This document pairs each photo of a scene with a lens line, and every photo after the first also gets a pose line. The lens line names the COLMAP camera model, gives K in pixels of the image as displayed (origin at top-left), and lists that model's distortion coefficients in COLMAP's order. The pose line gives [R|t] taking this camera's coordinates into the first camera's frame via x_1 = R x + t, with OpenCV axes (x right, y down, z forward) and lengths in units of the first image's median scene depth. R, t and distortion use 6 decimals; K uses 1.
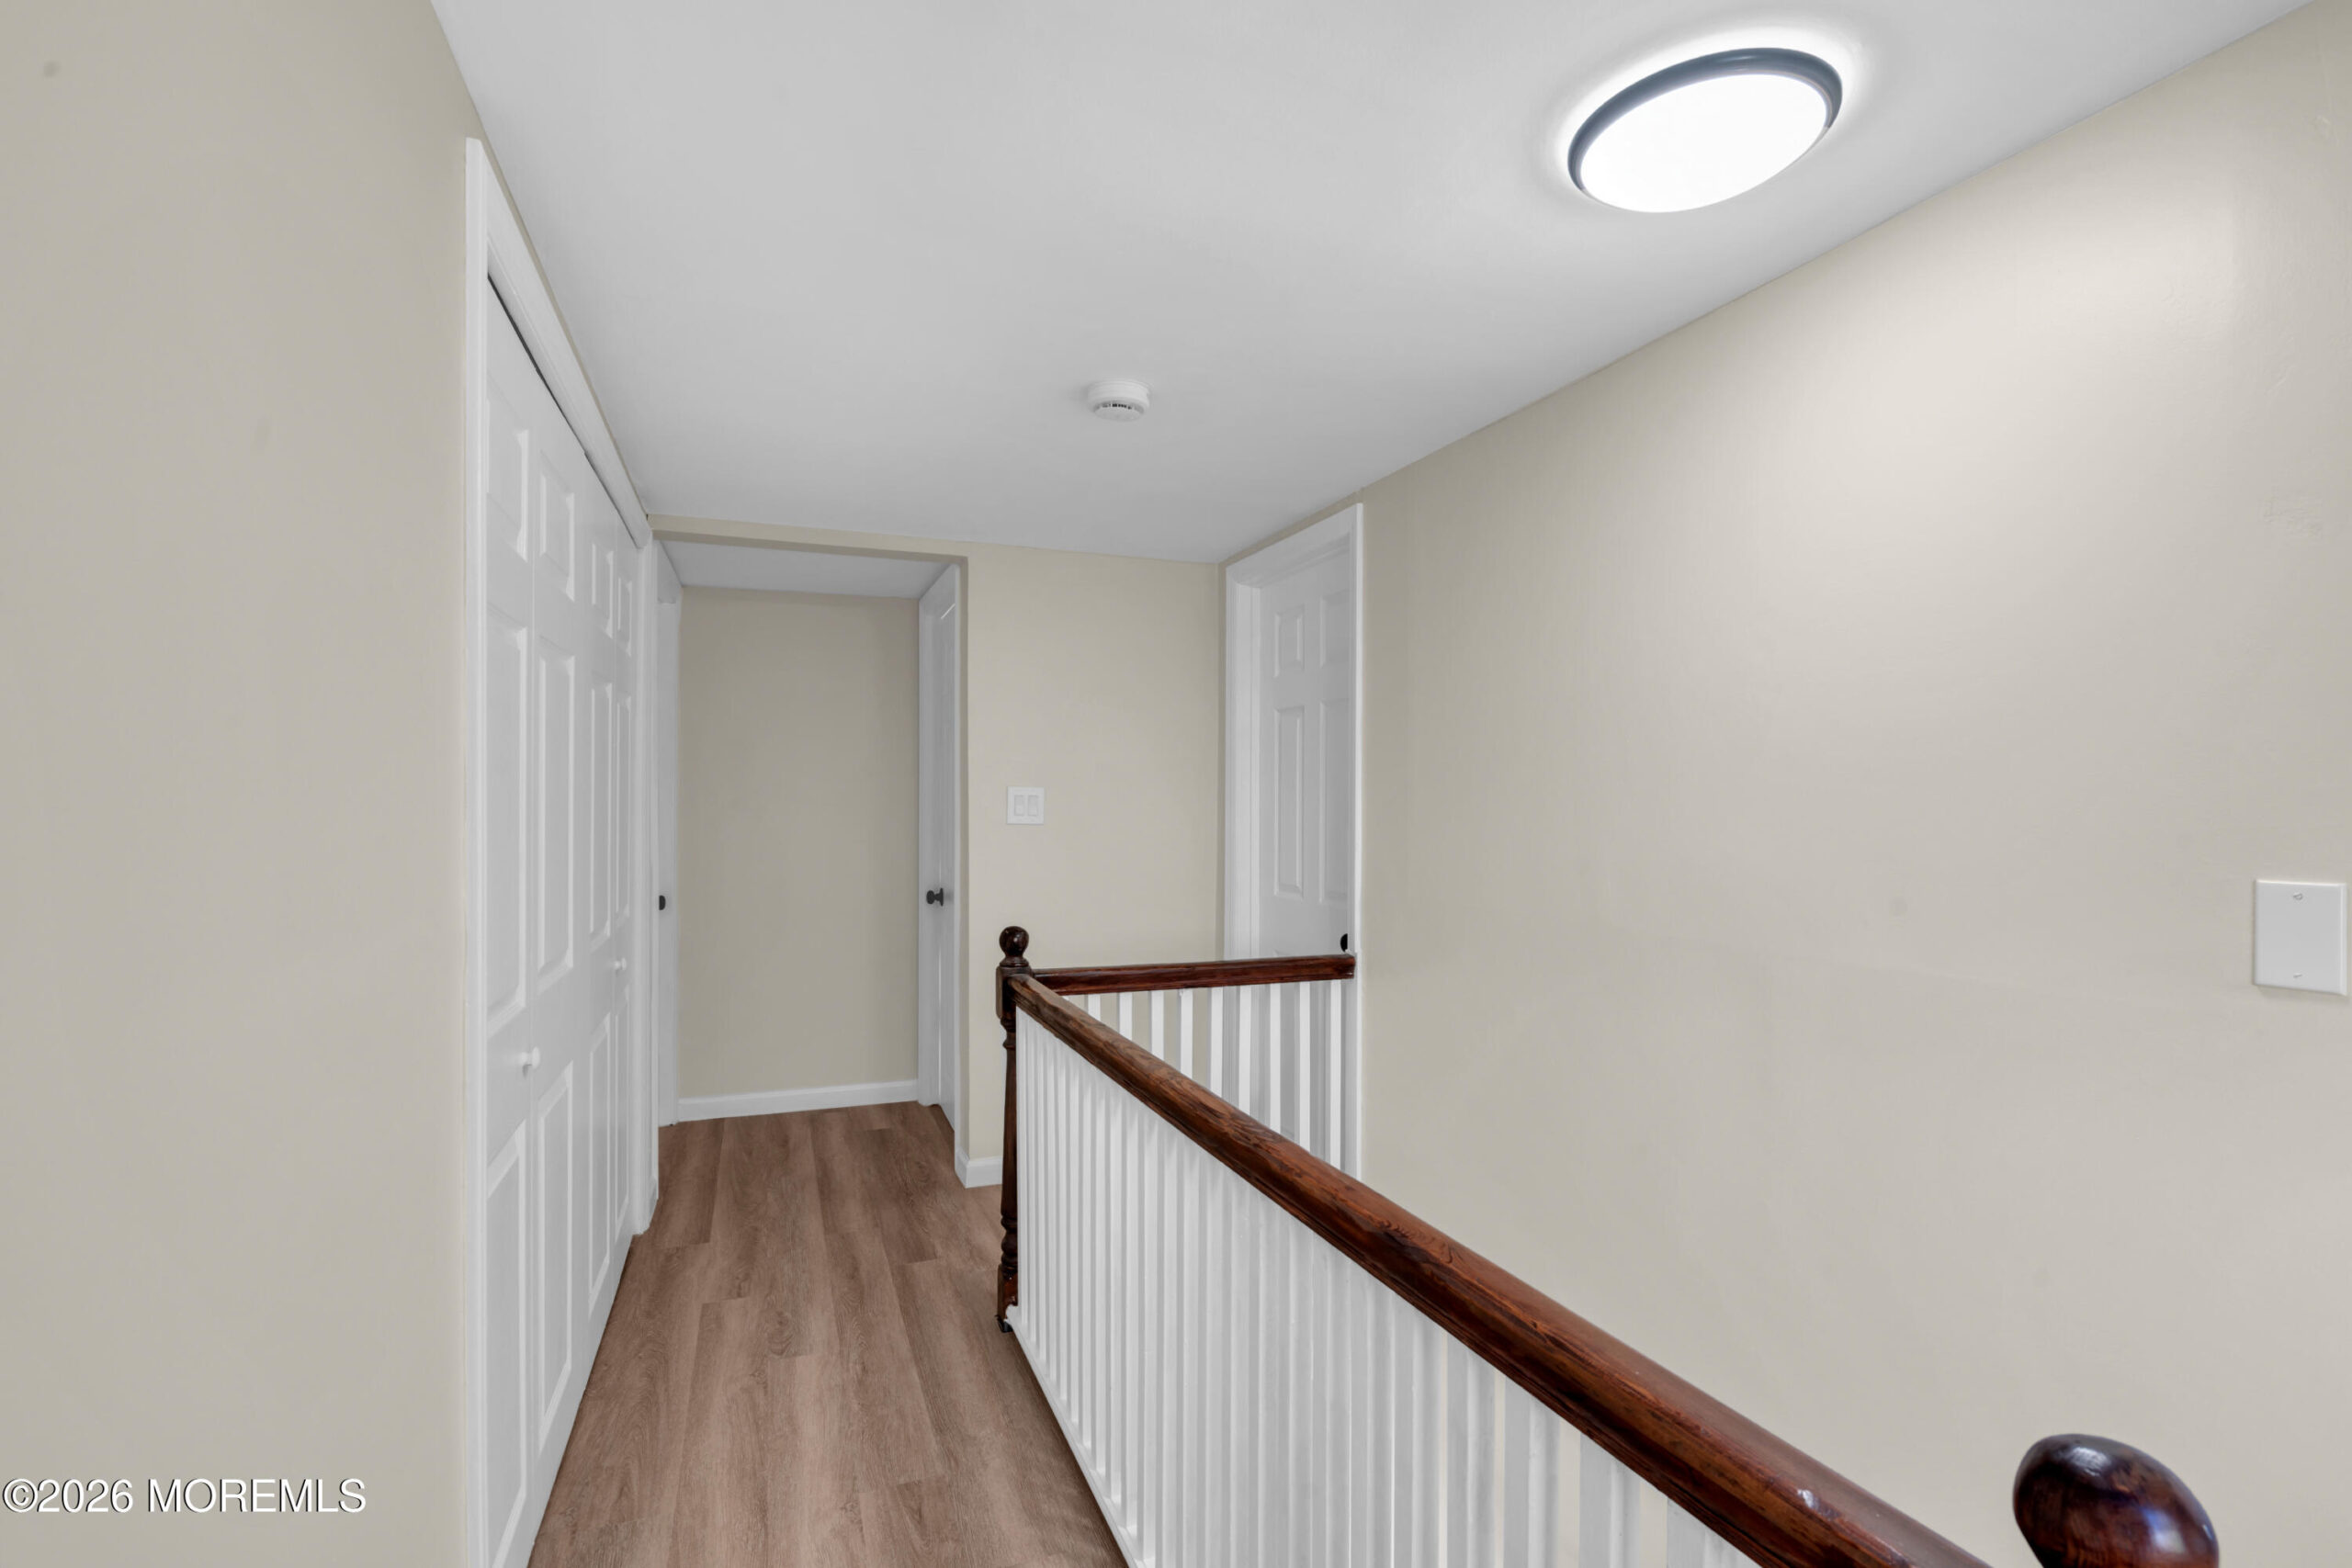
lens RADIAL K [[1068.5, 0, 1171.8], [0, 1068.5, 796.9], [0, 0, 1]] dist [-0.000943, 0.001140]
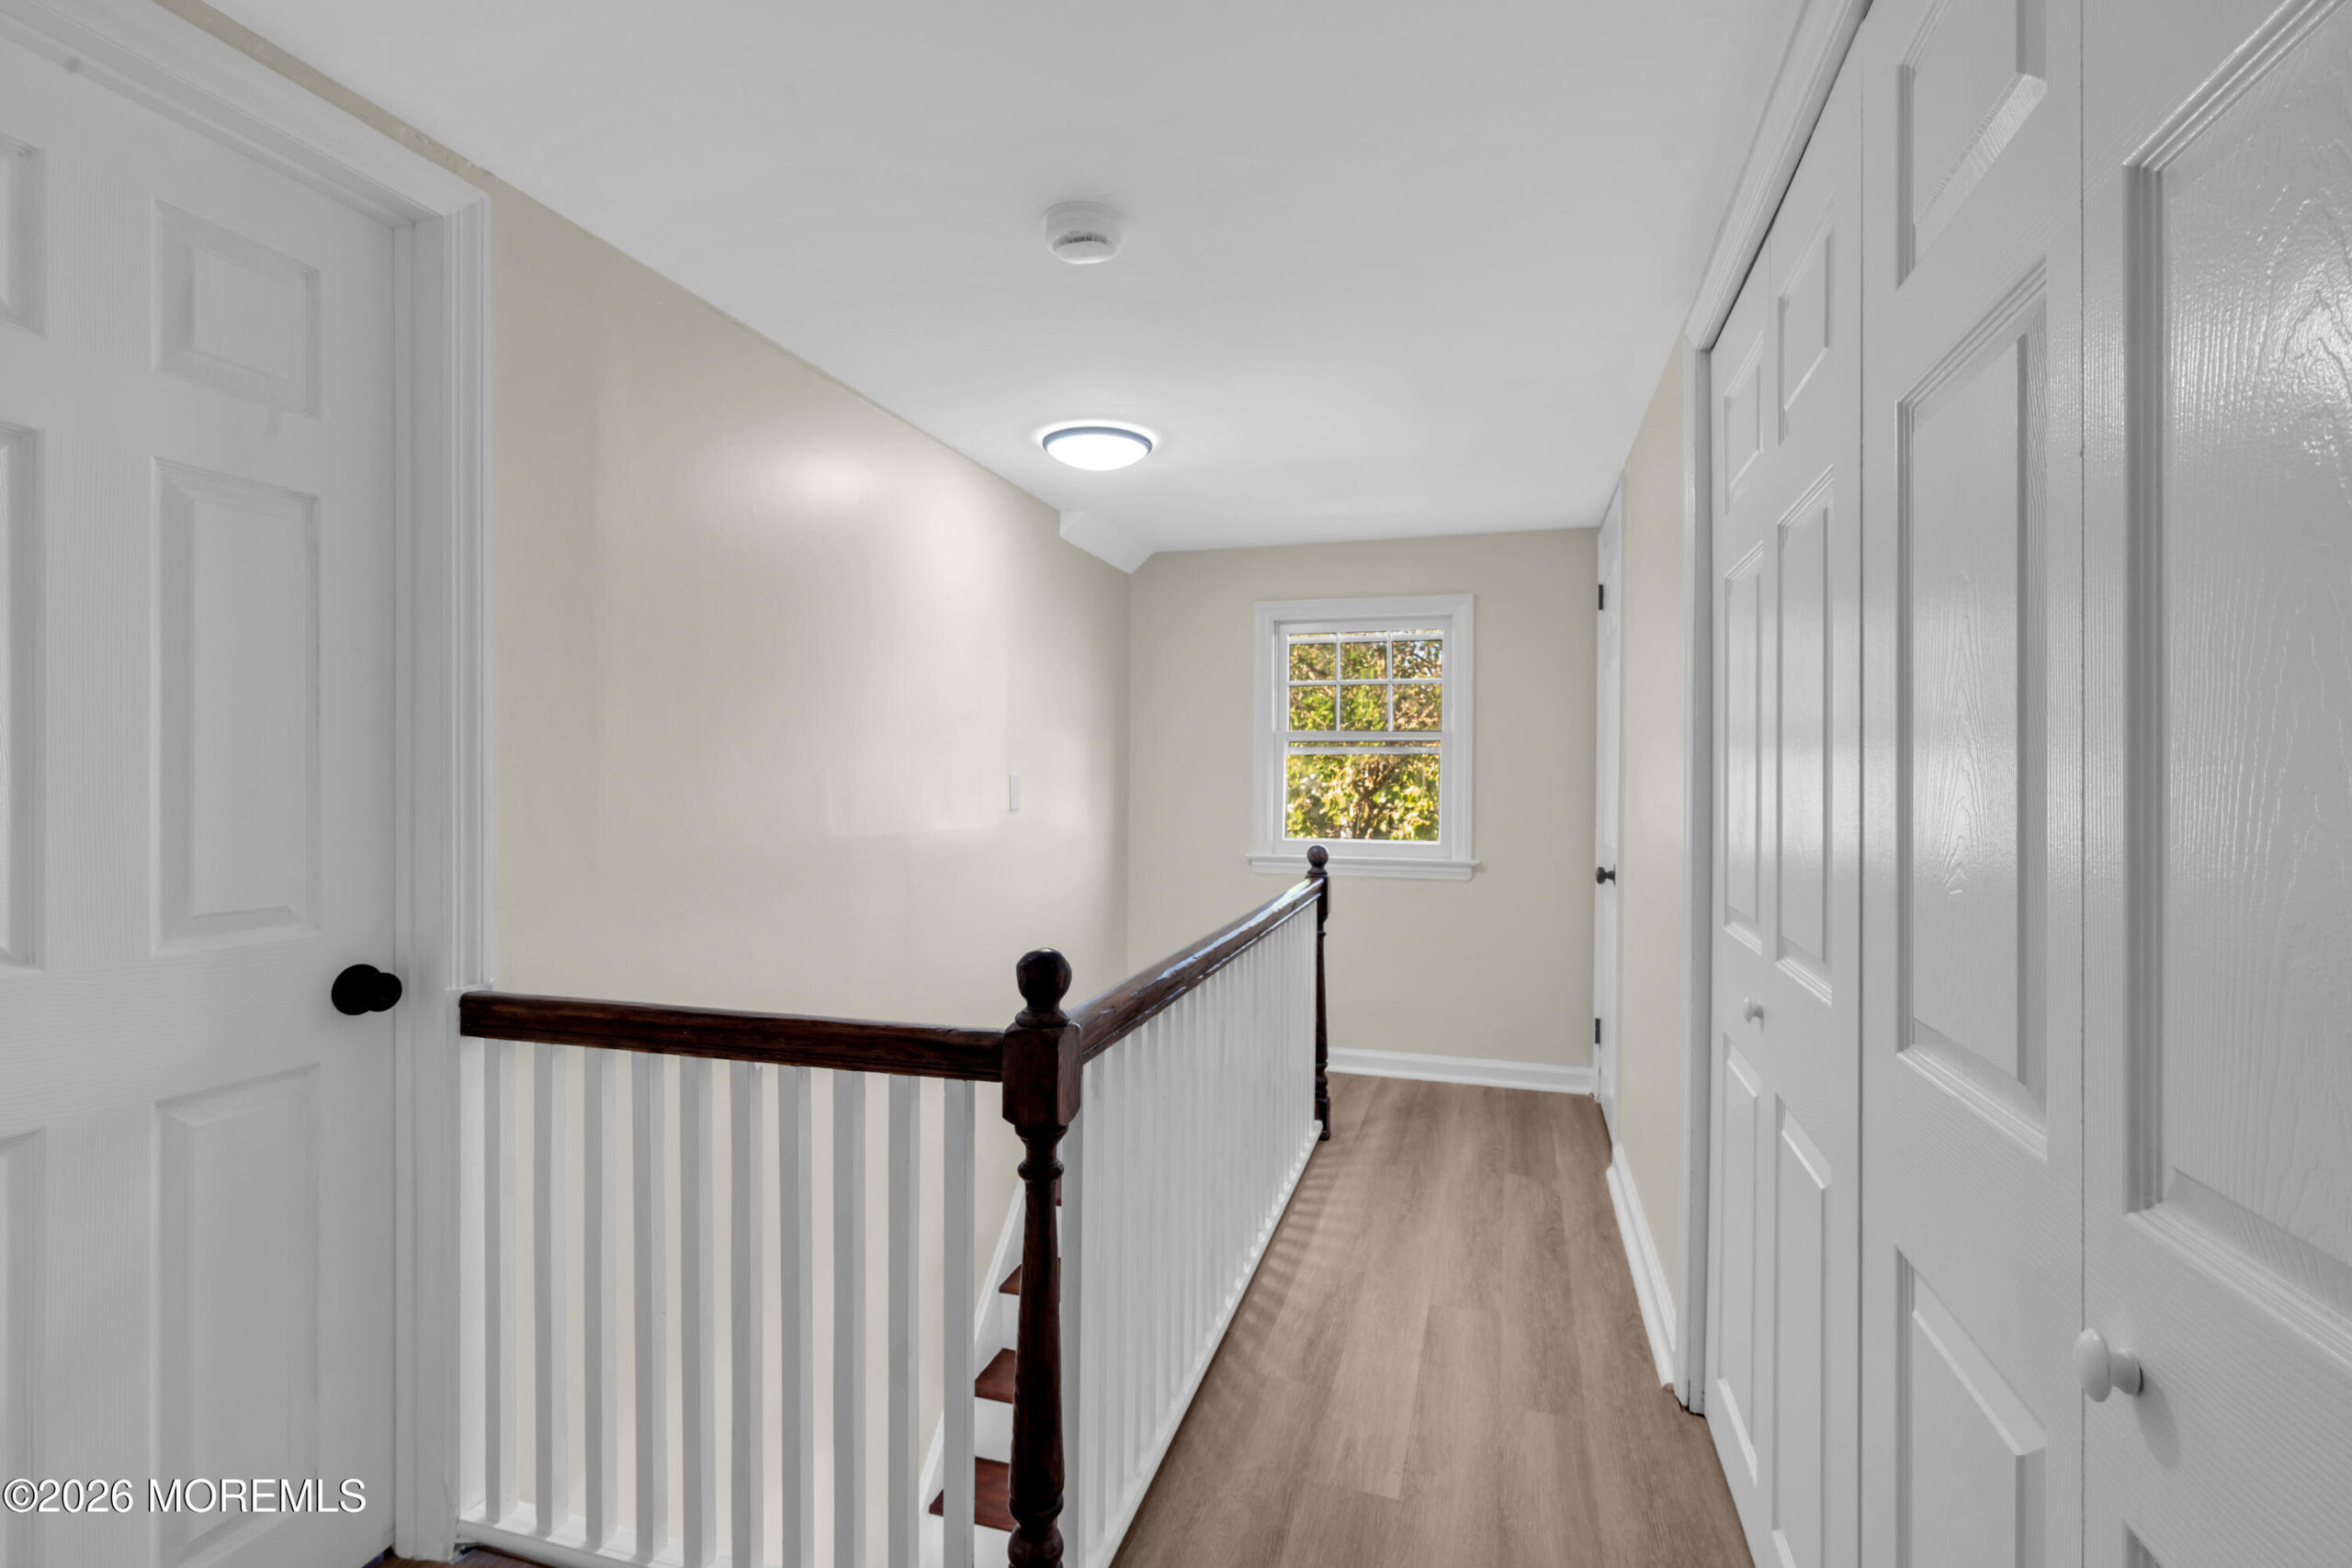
lens RADIAL K [[1068.5, 0, 1175.0], [0, 1068.5, 777.2], [0, 0, 1]] dist [-0.000943, 0.001140]
pose [[-0.784334, -0.005569, 0.620313, -0.703069], [-0.005305, 0.999983, 0.002270, 0.045775], [-0.620316, -0.001510, -0.784351, 1.830853]]
